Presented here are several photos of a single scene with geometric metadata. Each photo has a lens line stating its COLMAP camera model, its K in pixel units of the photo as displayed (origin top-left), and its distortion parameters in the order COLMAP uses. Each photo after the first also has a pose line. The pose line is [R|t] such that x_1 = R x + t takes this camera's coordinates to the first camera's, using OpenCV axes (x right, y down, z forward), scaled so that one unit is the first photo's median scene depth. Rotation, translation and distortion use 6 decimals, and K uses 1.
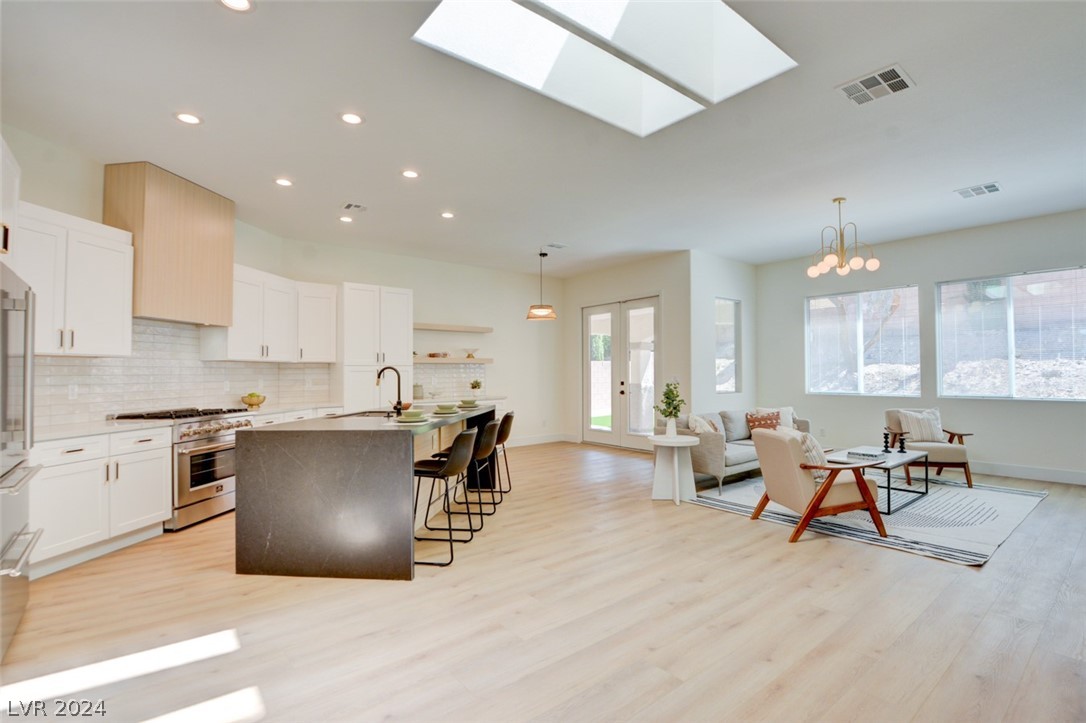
lens RADIAL K [[502.5, 0, 554.5], [0, 502.5, 360.9], [0, 0, 1]] dist [0.019612, -0.028800]
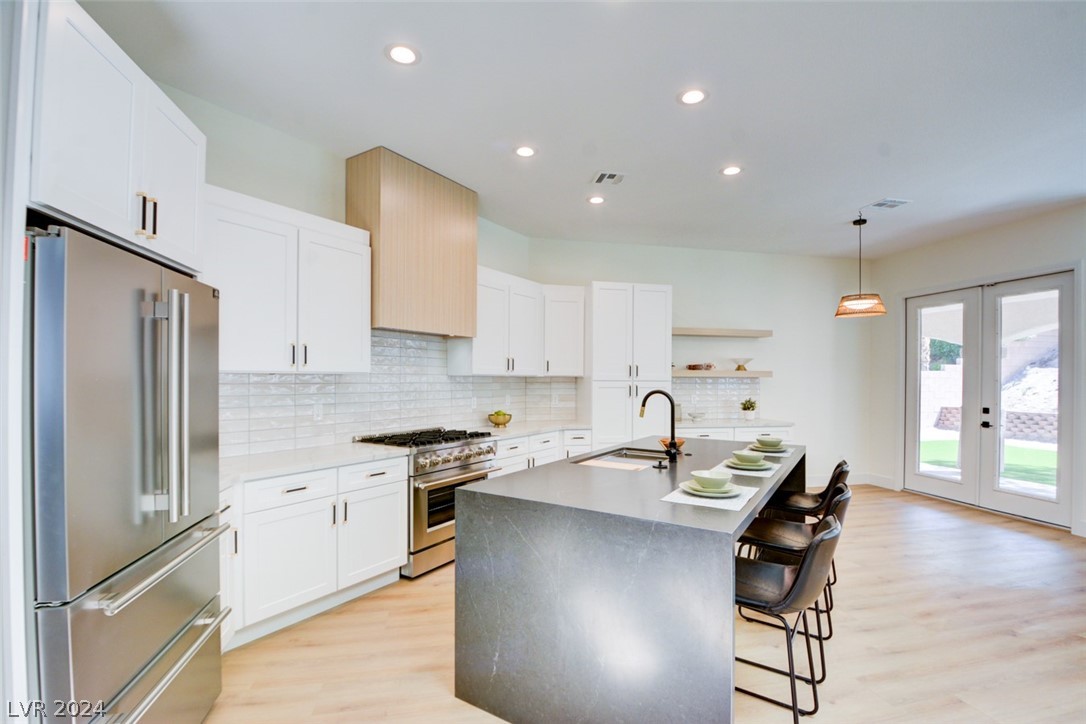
lens RADIAL K [[484.3, 0, 549.9], [0, 484.3, 380.8], [0, 0, 1]] dist [0.009619, -0.025488]
pose [[0.891272, 0.014284, -0.453245, -0.139709], [-0.001829, 0.999609, 0.027905, -0.015945], [0.453466, -0.024042, 0.890949, 0.300928]]
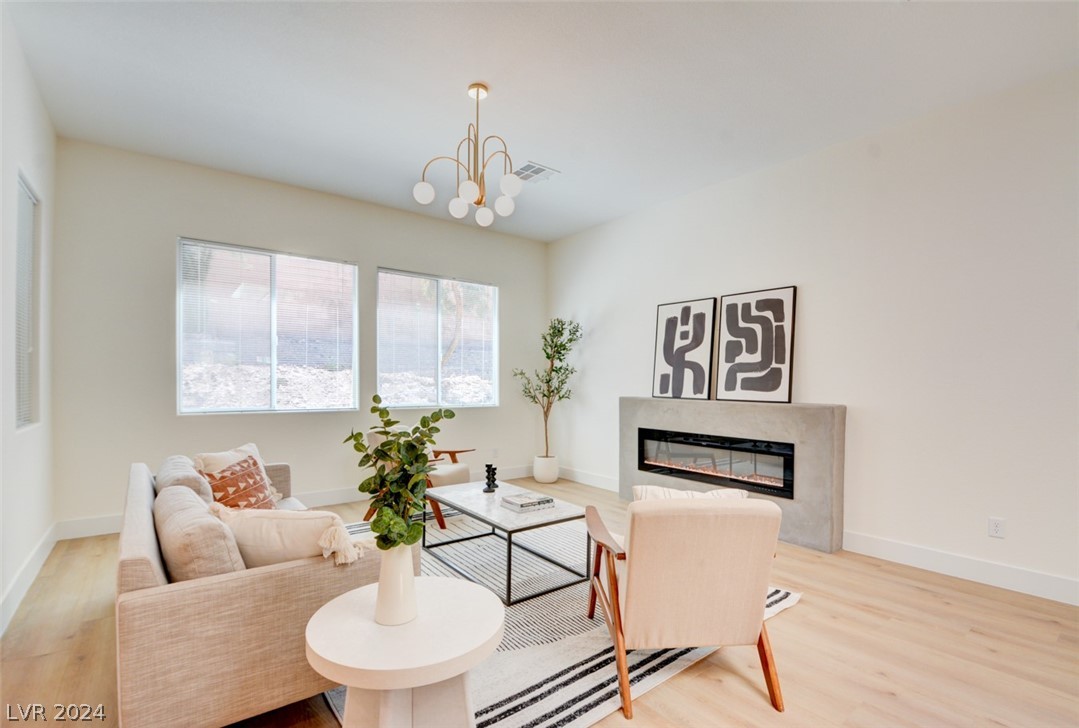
lens RADIAL K [[478.8, 0, 525.4], [0, 478.8, 386.0], [0, 0, 1]] dist [0.000237, -0.000072]
pose [[0.032002, -0.000760, 0.999488, -0.005306], [-0.034403, 0.999406, 0.001861, 0.031992], [-0.998896, -0.034445, 0.031957, 0.927366]]
